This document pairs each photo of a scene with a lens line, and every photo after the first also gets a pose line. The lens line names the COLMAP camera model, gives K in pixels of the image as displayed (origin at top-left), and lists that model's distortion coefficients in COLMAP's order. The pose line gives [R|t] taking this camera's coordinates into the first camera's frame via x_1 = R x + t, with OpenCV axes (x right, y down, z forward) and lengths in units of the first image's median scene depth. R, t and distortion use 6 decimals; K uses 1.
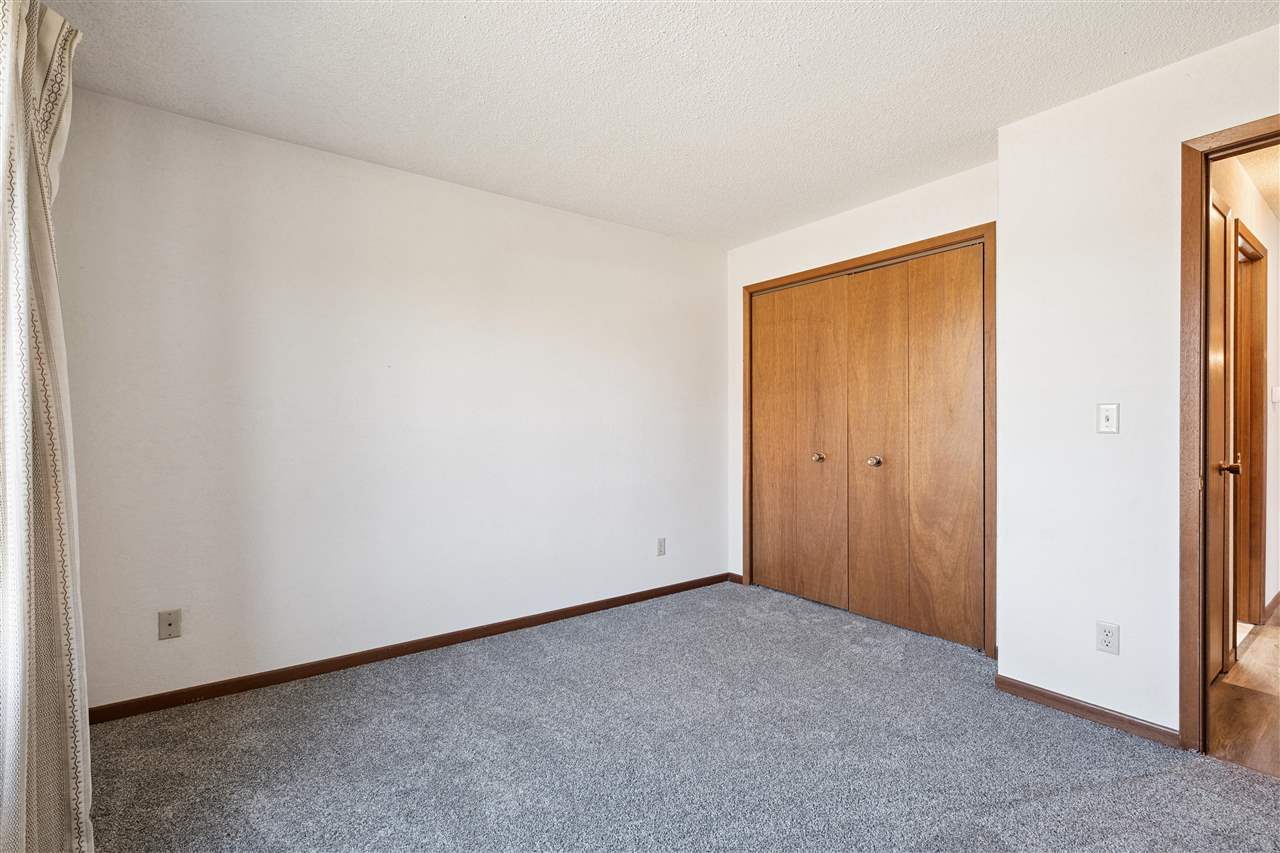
lens RADIAL K [[578.2, 0, 640.0], [0, 578.2, 426.5], [0, 0, 1]] dist [-0.001843, 0.000555]
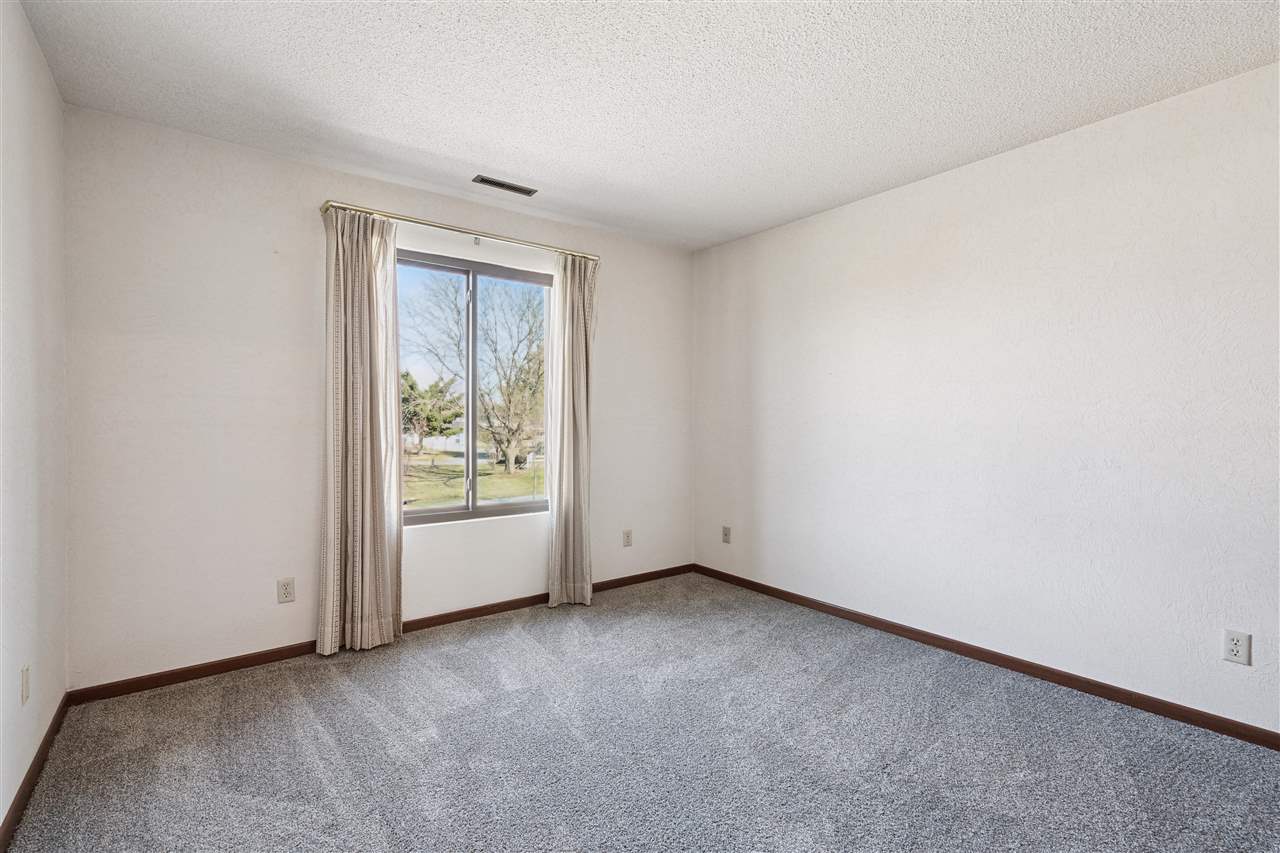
lens RADIAL K [[578.2, 0, 640.0], [0, 578.2, 426.5], [0, 0, 1]] dist [-0.001843, 0.000555]
pose [[0.005450, 0.007745, -0.999955, 0.918159], [-0.003653, 0.999963, 0.007725, -0.000308], [0.999978, 0.003610, 0.005478, 0.703780]]
